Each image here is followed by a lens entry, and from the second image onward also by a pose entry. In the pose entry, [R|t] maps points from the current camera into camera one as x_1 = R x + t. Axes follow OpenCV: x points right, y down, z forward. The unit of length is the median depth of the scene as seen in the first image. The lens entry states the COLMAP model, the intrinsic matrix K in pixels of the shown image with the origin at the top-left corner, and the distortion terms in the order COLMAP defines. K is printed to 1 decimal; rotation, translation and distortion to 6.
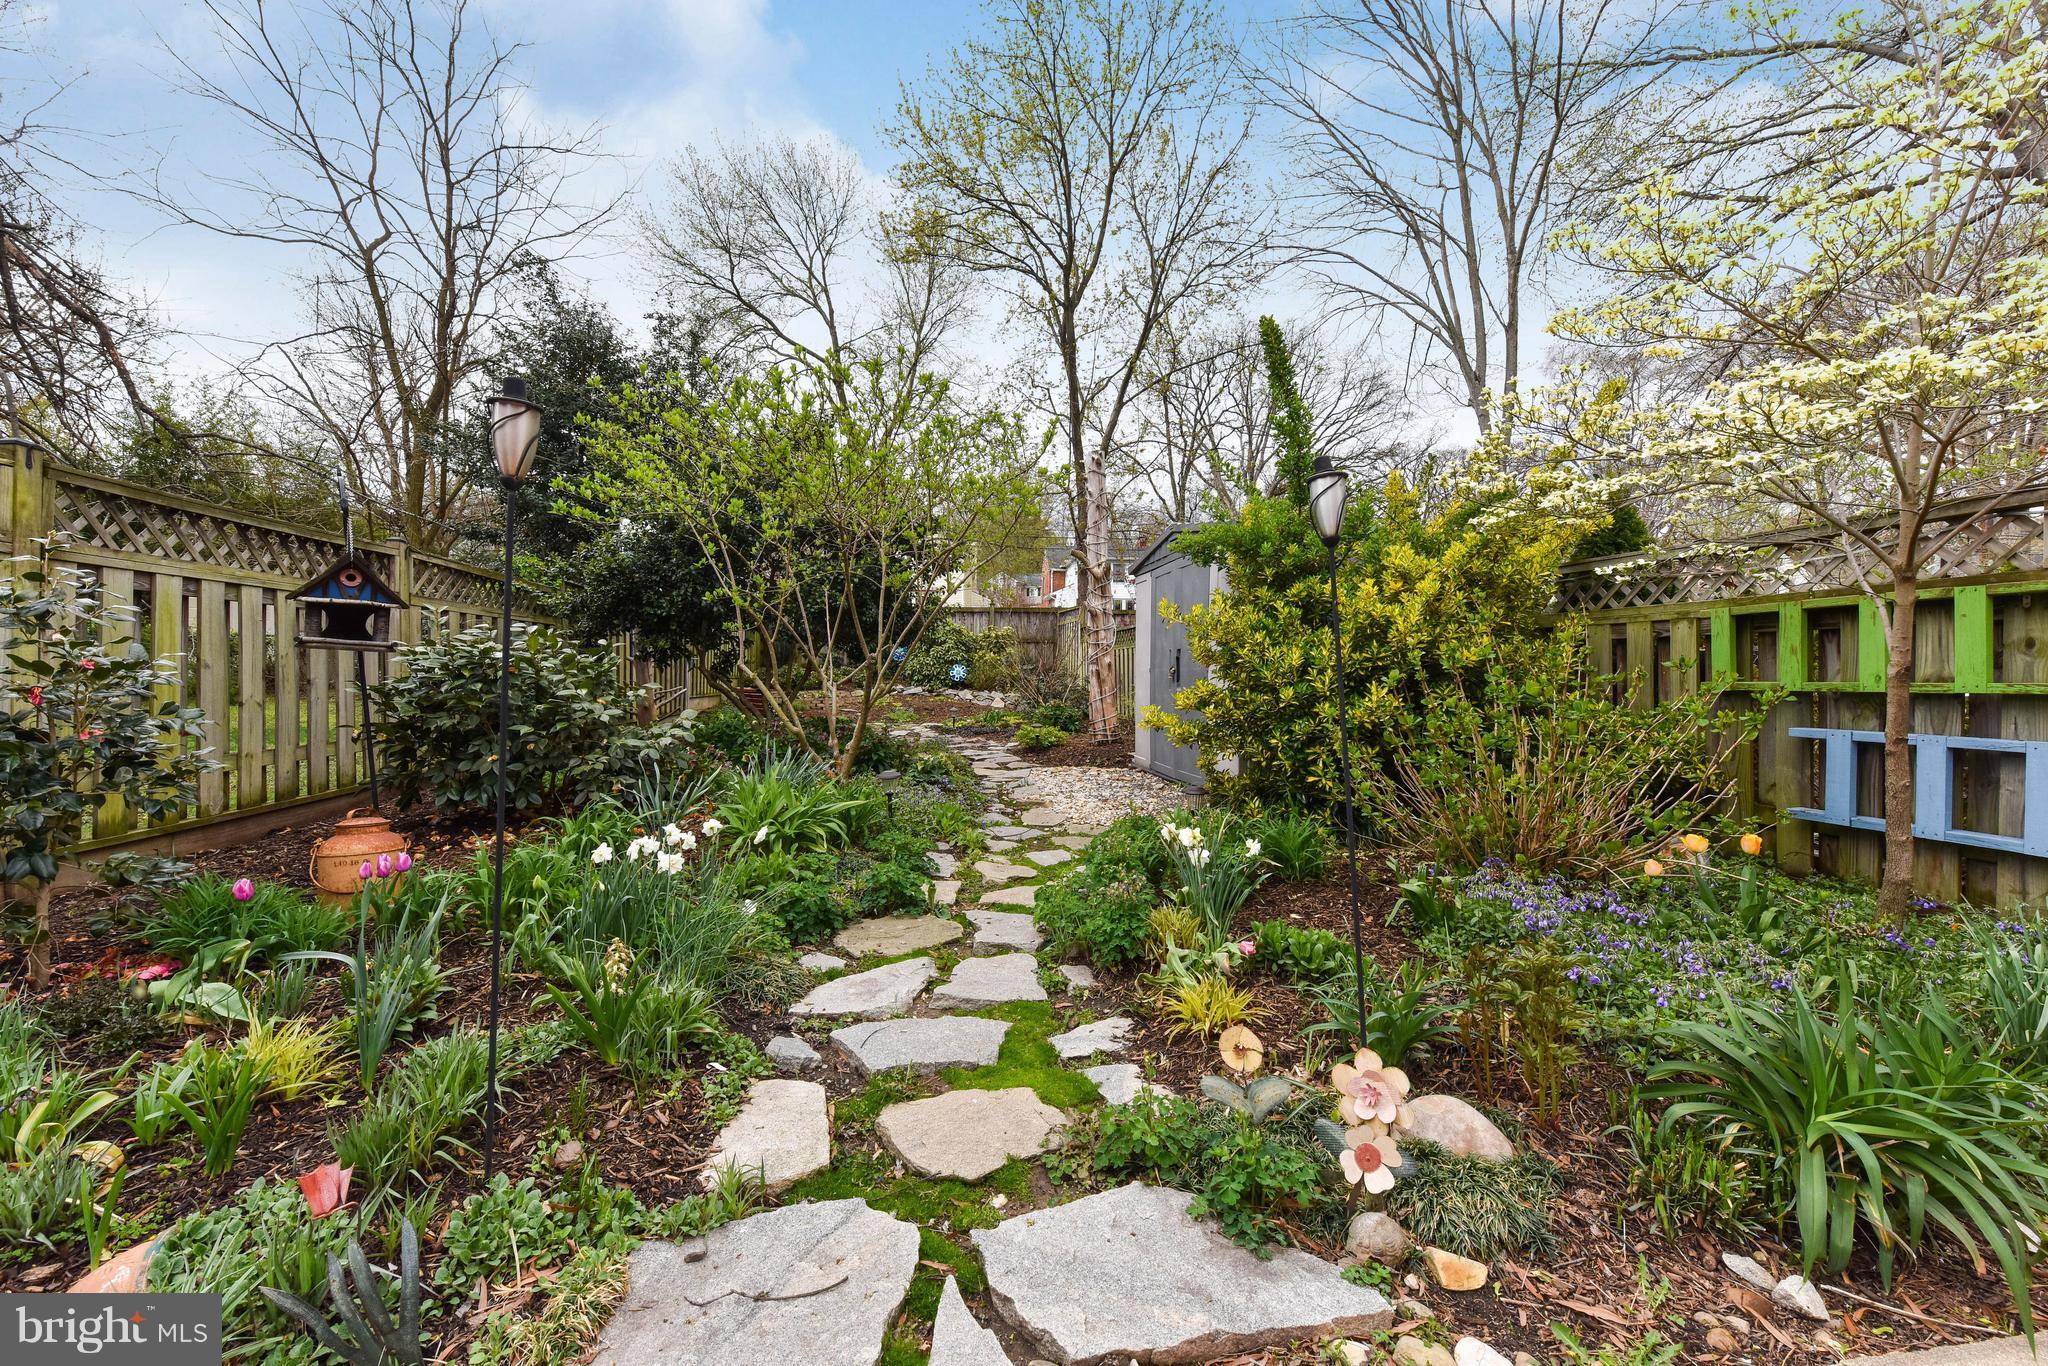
lens RADIAL K [[854.9, 0, 1016.0], [0, 854.9, 674.7], [0, 0, 1]] dist [0.000396, 0.000092]
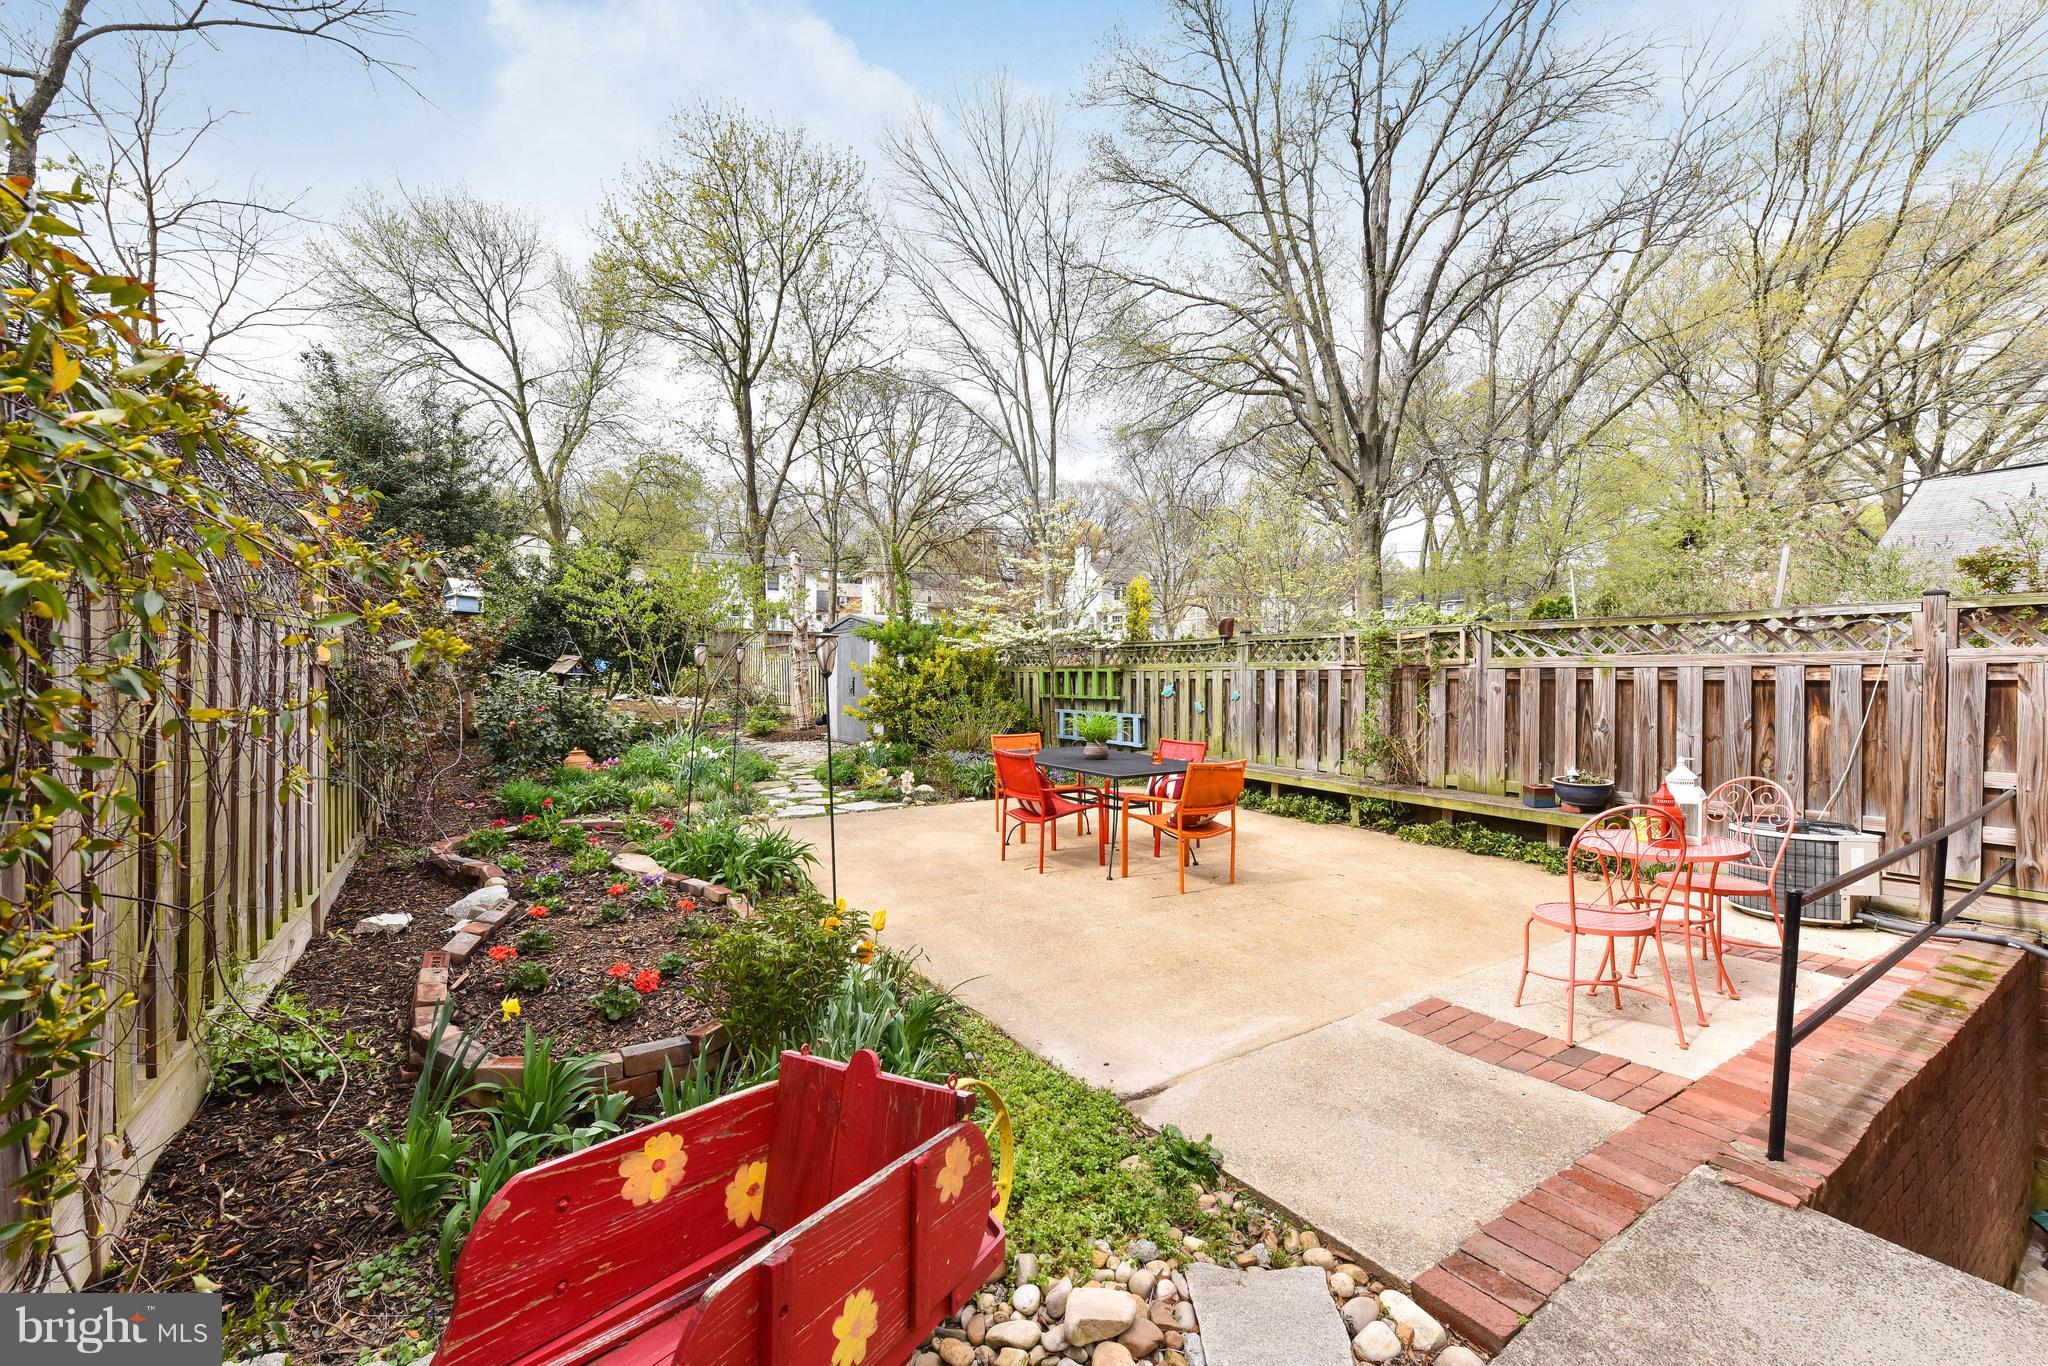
lens RADIAL K [[854.9, 0, 1016.0], [0, 854.9, 674.7], [0, 0, 1]] dist [0.000396, 0.000092]
pose [[0.918216, -0.005819, 0.396037, -0.105718], [0.005505, 0.999983, 0.001930, -0.015684], [-0.396042, 0.000408, 0.918232, -0.412503]]
